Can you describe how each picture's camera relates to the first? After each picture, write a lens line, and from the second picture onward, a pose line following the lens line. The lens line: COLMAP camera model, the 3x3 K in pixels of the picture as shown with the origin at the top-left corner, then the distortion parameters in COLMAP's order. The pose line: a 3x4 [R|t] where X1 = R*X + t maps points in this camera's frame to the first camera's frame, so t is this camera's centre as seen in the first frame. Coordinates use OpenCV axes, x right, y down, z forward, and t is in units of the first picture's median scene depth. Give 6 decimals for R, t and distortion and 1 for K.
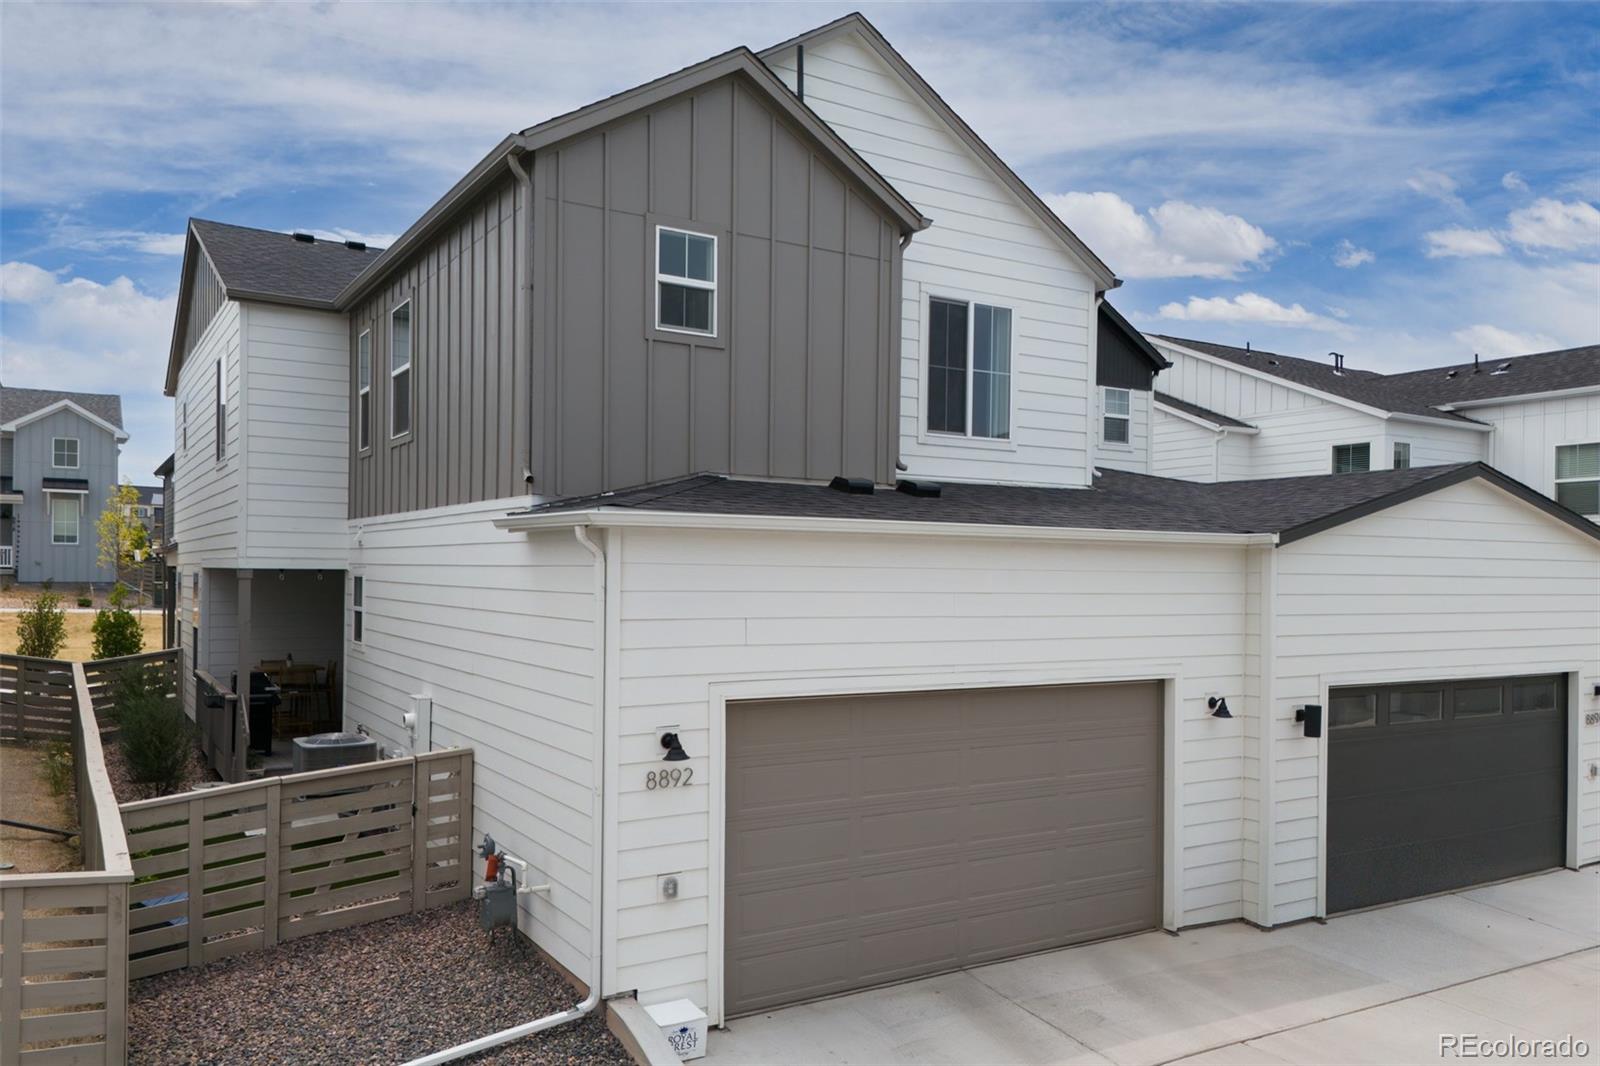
lens RADIAL K [[1167.2, 0, 821.3], [0, 1167.2, 583.7], [0, 0, 1]] dist [0.178643, -0.211769]
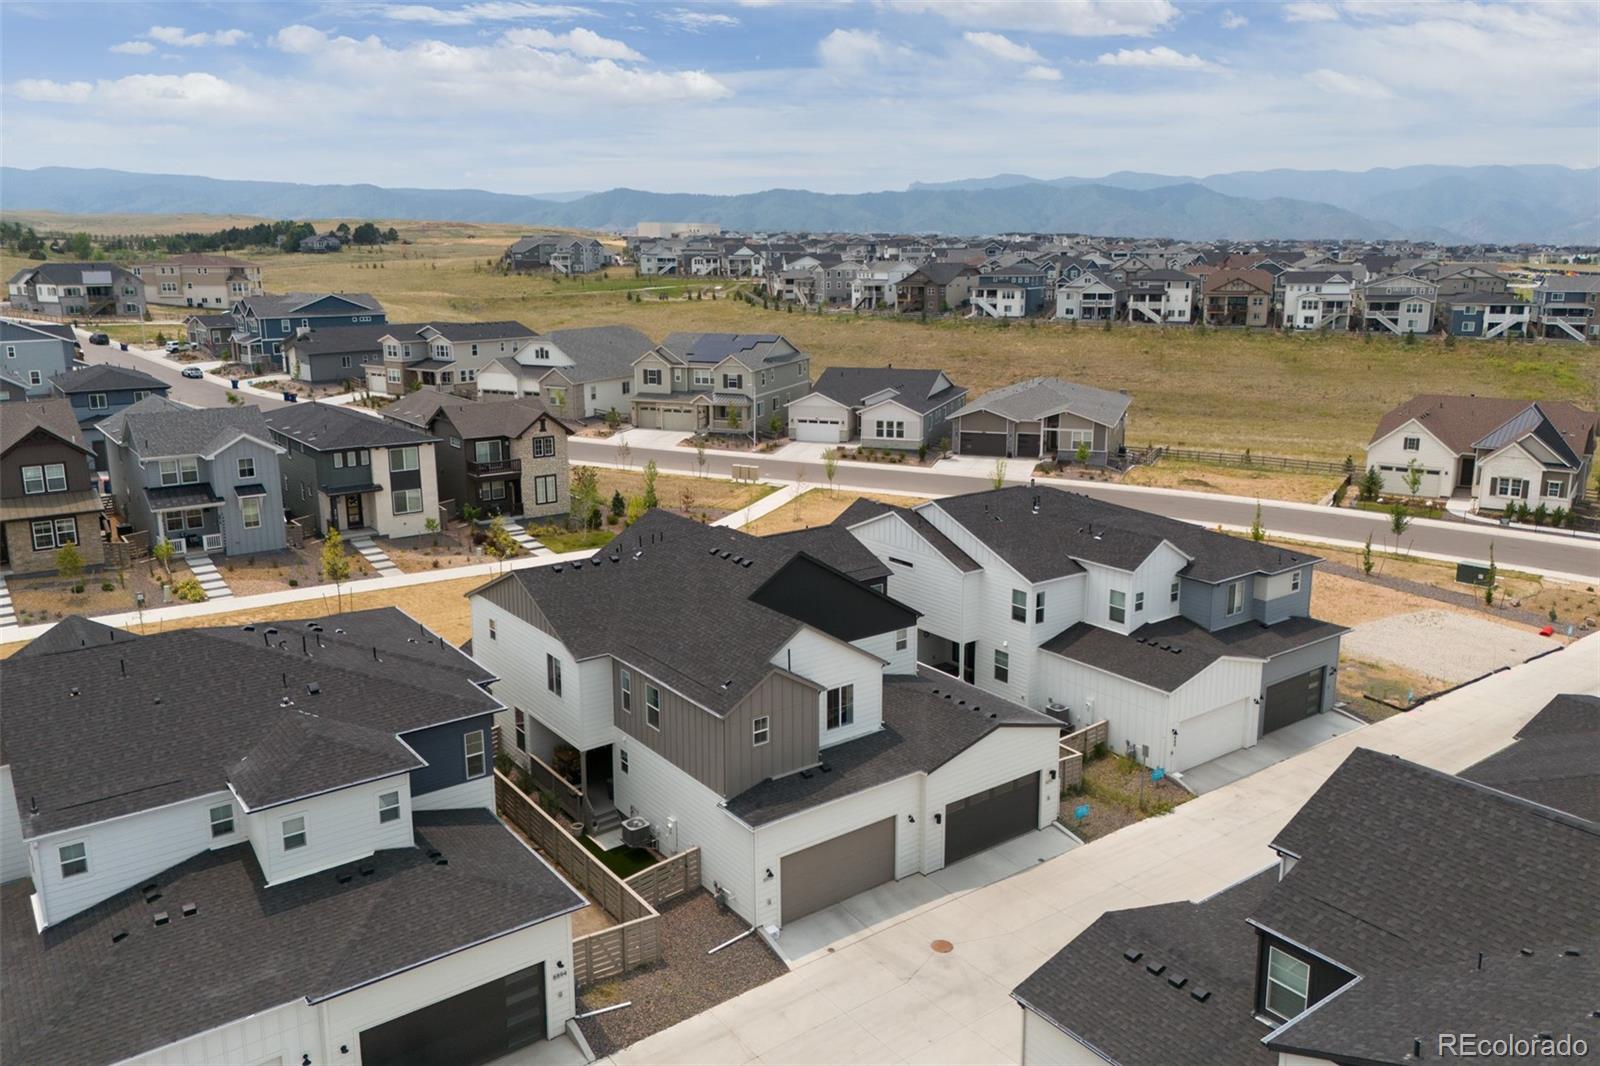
lens RADIAL K [[1207.7, 0, 809.0], [0, 1207.7, 505.9], [0, 0, 1]] dist [0.101403, -0.069841]
pose [[0.996801, -0.026695, 0.075335, -0.202230], [0.010679, 0.978605, 0.205470, -1.499066], [-0.079208, -0.204009, 0.975759, -2.214599]]
